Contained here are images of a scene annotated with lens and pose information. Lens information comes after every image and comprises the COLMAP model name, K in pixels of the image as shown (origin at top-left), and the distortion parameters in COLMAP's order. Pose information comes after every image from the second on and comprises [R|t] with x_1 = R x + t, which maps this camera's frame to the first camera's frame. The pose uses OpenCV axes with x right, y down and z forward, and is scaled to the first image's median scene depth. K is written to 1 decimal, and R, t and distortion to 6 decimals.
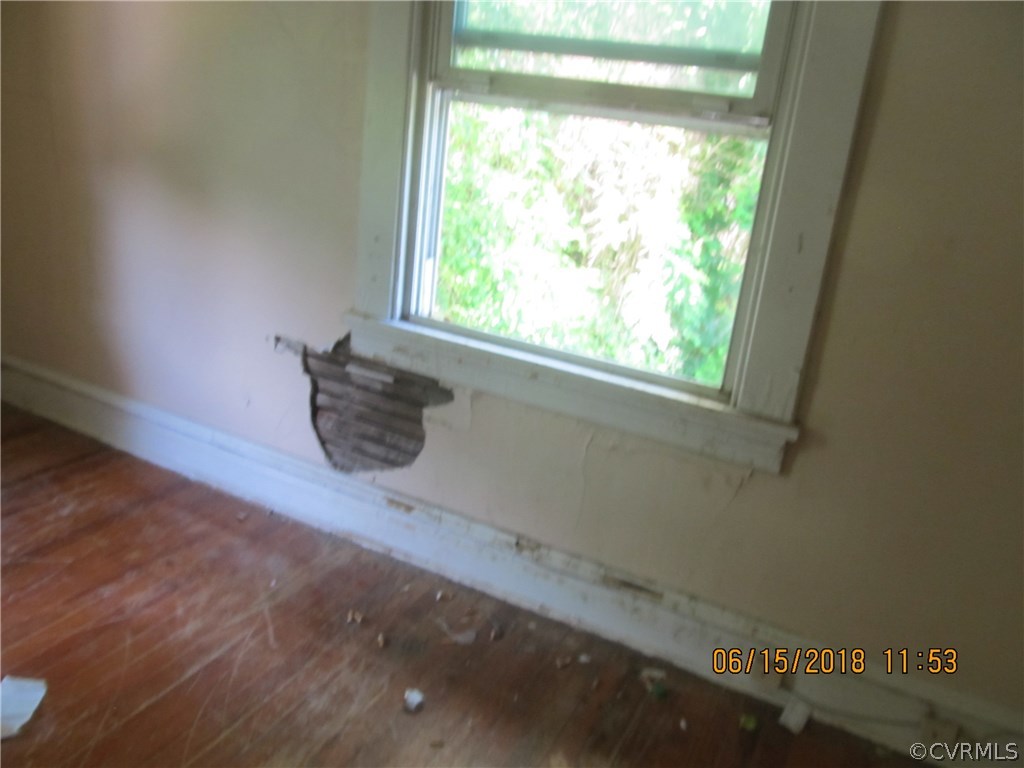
lens RADIAL K [[843.6, 0, 515.1], [0, 843.6, 394.7], [0, 0, 1]] dist [-0.072167, 0.034673]
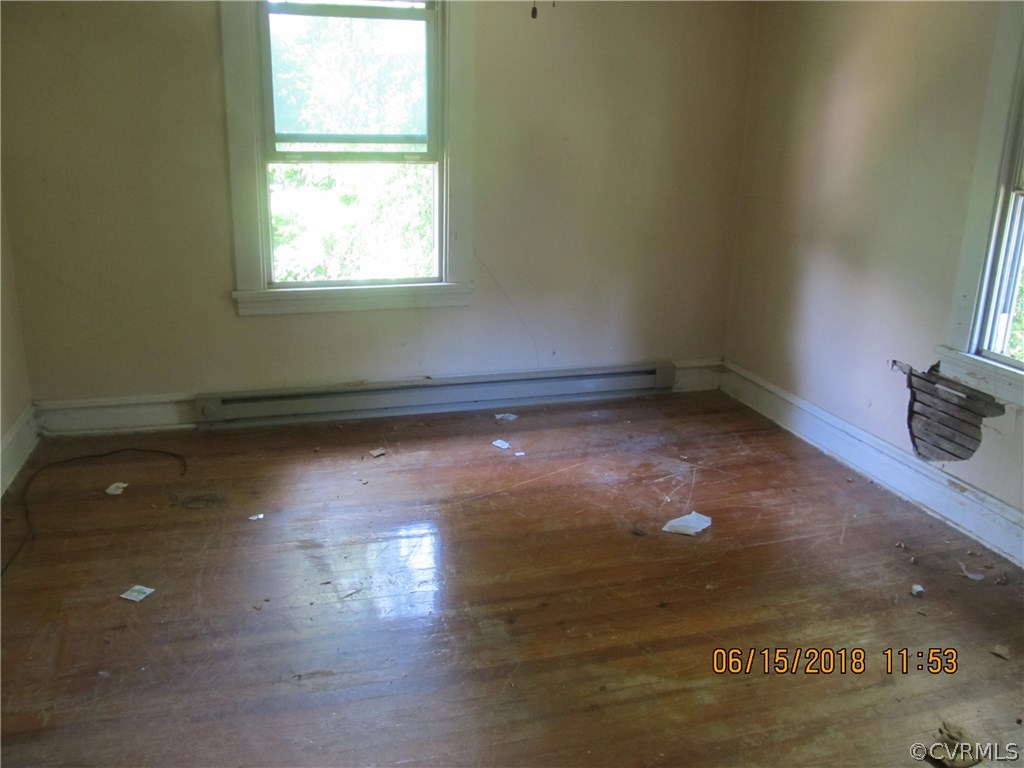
lens RADIAL K [[843.6, 0, 503.4], [0, 843.6, 384.6], [0, 0, 1]] dist [-0.072167, 0.034673]
pose [[0.668594, 0.116548, -0.734437, 0.349190], [-0.192410, 0.981122, -0.019466, 0.137829], [0.718304, 0.154328, 0.678397, -0.495666]]
